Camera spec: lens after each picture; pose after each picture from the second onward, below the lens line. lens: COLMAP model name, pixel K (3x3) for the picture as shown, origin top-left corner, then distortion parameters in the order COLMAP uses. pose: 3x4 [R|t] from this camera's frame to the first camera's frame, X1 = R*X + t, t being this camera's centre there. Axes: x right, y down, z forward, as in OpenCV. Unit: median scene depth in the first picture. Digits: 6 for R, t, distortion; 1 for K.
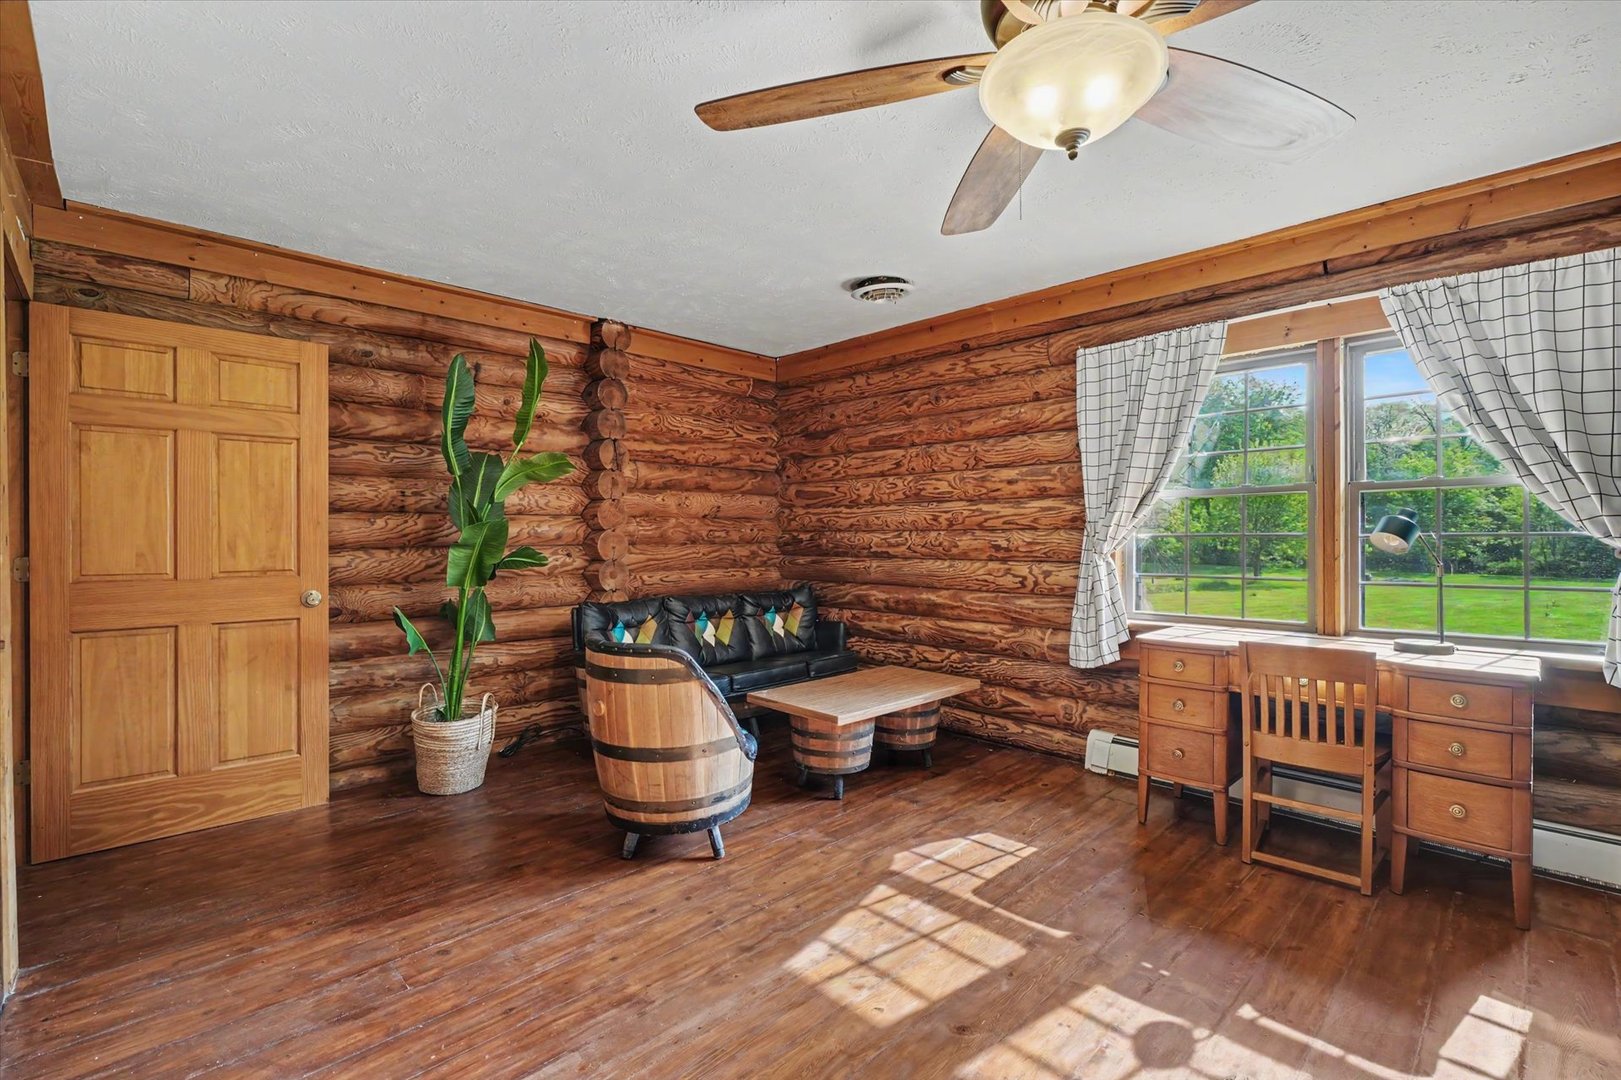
lens RADIAL K [[737.4, 0, 796.1], [0, 737.4, 528.7], [0, 0, 1]] dist [-0.005377, 0.000133]
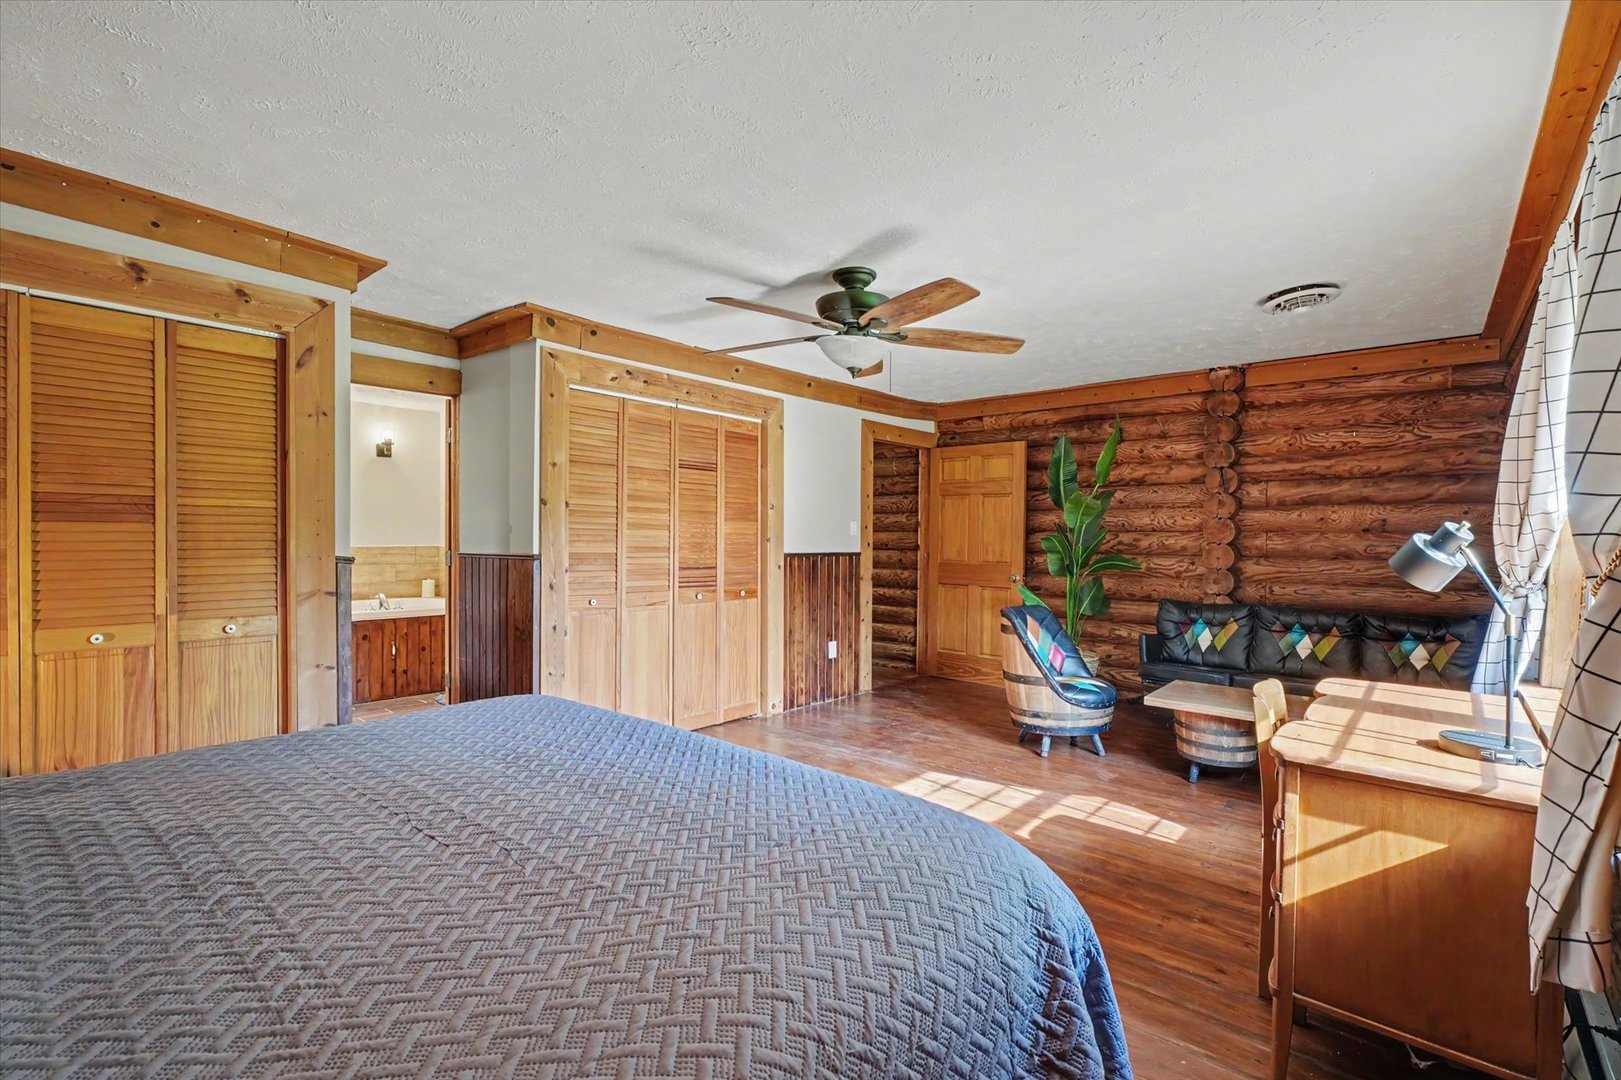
lens RADIAL K [[716.3, 0, 810.5], [0, 716.3, 540.0], [0, 0, 1]] dist [-0.000149, 0.000367]
pose [[0.082141, 0.003094, -0.996616, 1.101407], [-0.006662, 0.999975, 0.002556, -0.003364], [0.996598, 0.006429, 0.082159, 0.323034]]
